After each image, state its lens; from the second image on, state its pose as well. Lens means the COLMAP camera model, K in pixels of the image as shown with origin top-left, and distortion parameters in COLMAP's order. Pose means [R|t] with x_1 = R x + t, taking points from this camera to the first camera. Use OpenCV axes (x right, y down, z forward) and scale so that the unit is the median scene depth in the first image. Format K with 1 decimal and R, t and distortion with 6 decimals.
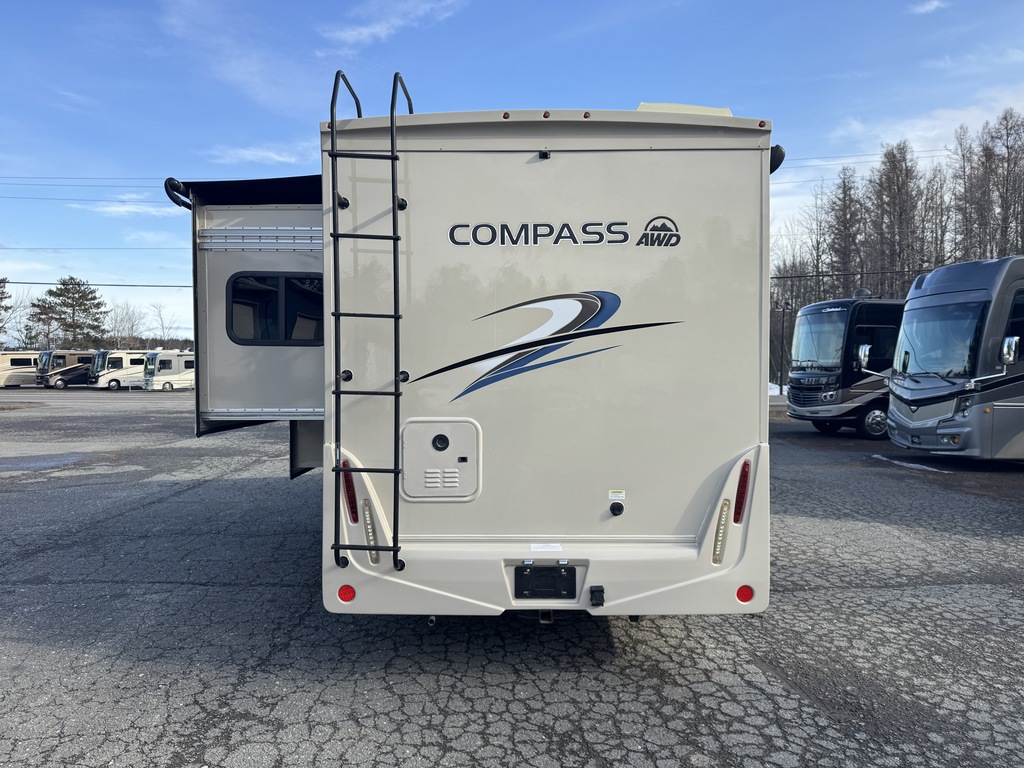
lens RADIAL K [[735.7, 0, 512.3], [0, 735.7, 387.2], [0, 0, 1]] dist [0.012788, -0.011312]
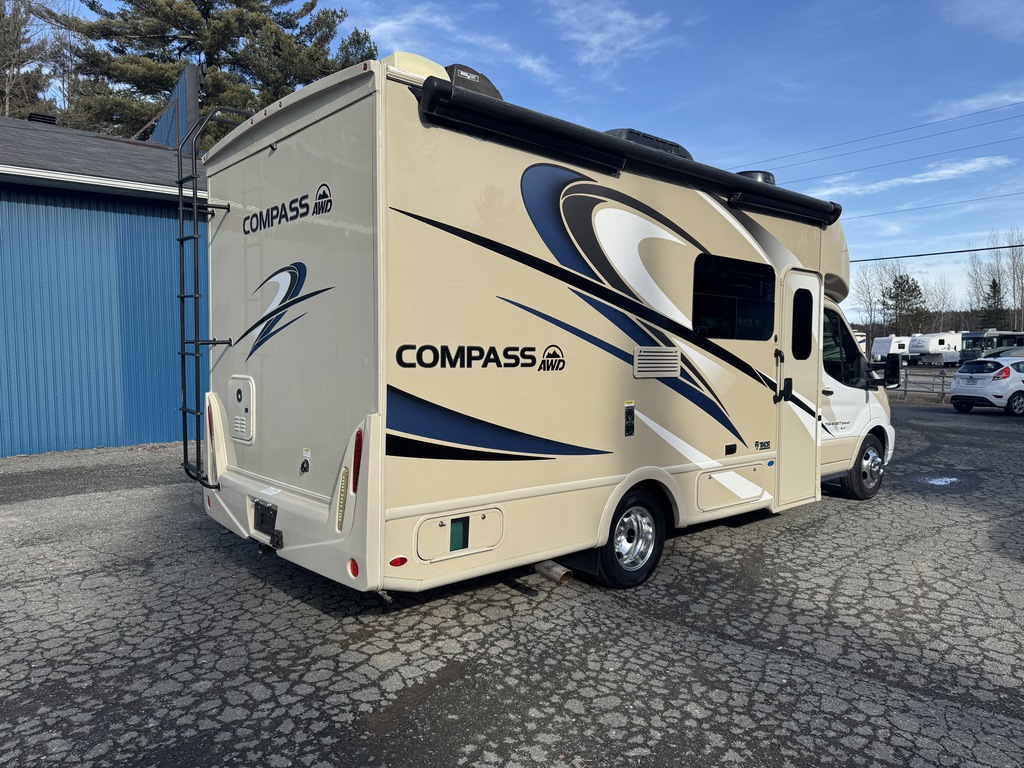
lens RADIAL K [[735.7, 0, 512.3], [0, 735.7, 387.2], [0, 0, 1]] dist [0.012788, -0.011312]
pose [[0.656801, 0.049039, -0.752467, 1.002661], [-0.027619, 0.998778, 0.040984, -0.000299], [0.753558, -0.006135, 0.657353, 0.456568]]
